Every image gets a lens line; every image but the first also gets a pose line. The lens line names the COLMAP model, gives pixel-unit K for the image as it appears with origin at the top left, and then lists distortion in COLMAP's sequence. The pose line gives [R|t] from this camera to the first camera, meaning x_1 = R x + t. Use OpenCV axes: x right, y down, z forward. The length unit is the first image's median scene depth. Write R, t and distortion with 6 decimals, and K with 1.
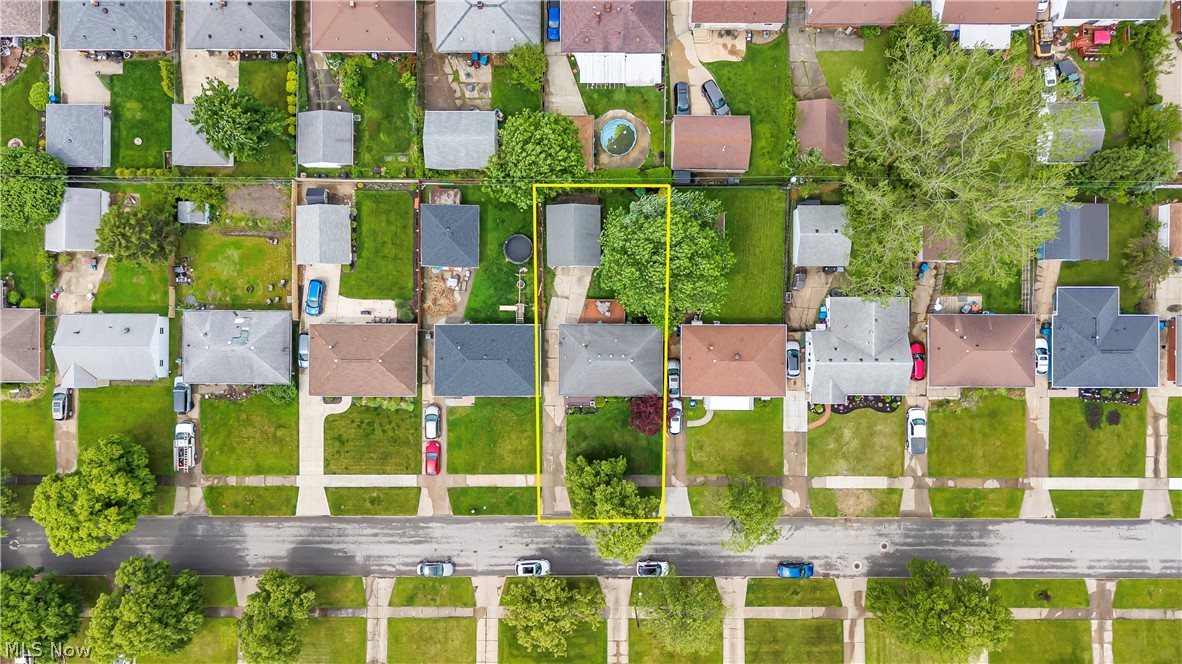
lens RADIAL K [[784.8, 0, 588.6], [0, 784.8, 331.3], [0, 0, 1]] dist [0.008229, -0.008118]
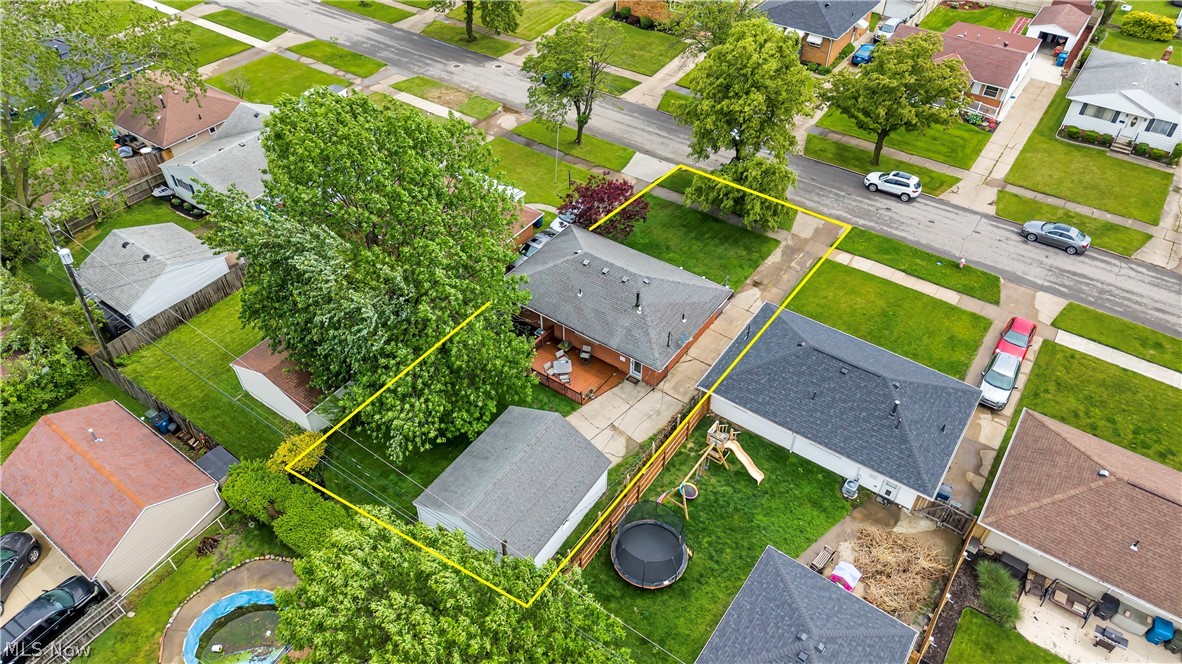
lens RADIAL K [[784.8, 0, 585.1], [0, 784.8, 334.8], [0, 0, 1]] dist [0.008229, -0.008118]
pose [[-0.819389, -0.399995, 0.410616, -0.176998], [0.573003, -0.551025, 0.606662, -0.297223], [-0.016402, 0.732376, 0.680703, 0.654484]]
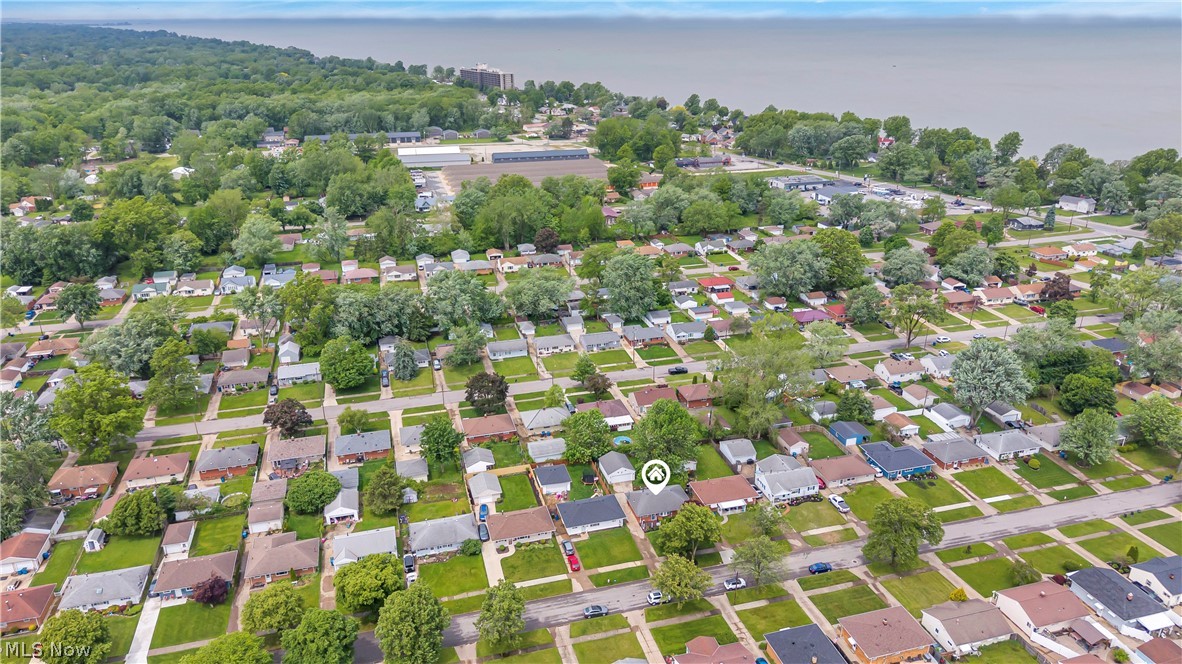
lens RADIAL K [[784.8, 0, 587.4], [0, 784.8, 332.6], [0, 0, 1]] dist [0.008229, -0.008118]
pose [[0.961018, -0.109399, 0.253923, -0.514529], [0.276459, 0.367004, -0.888188, 1.375193], [0.003976, 0.923764, 0.382942, -0.015415]]
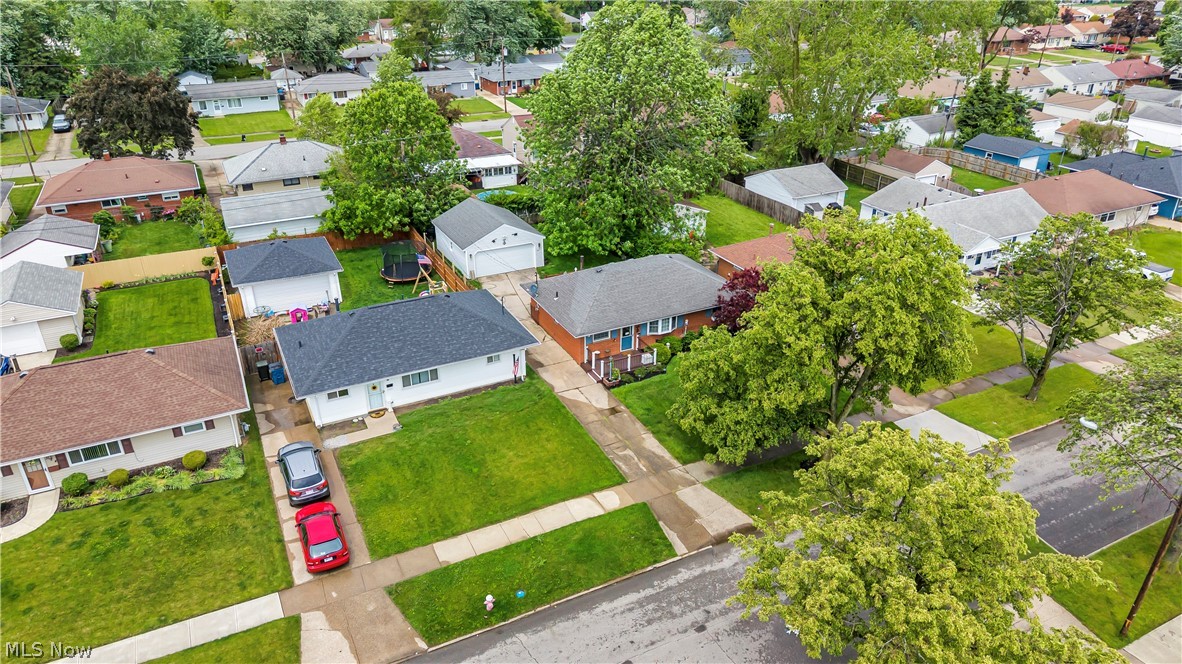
lens RADIAL K [[784.8, 0, 591.4], [0, 784.8, 329.6], [0, 0, 1]] dist [0.008229, -0.008118]
pose [[0.889051, -0.205491, 0.409100, -0.214560], [0.457794, 0.391825, -0.798059, 0.447543], [0.003698, 0.896798, 0.442425, 0.768537]]
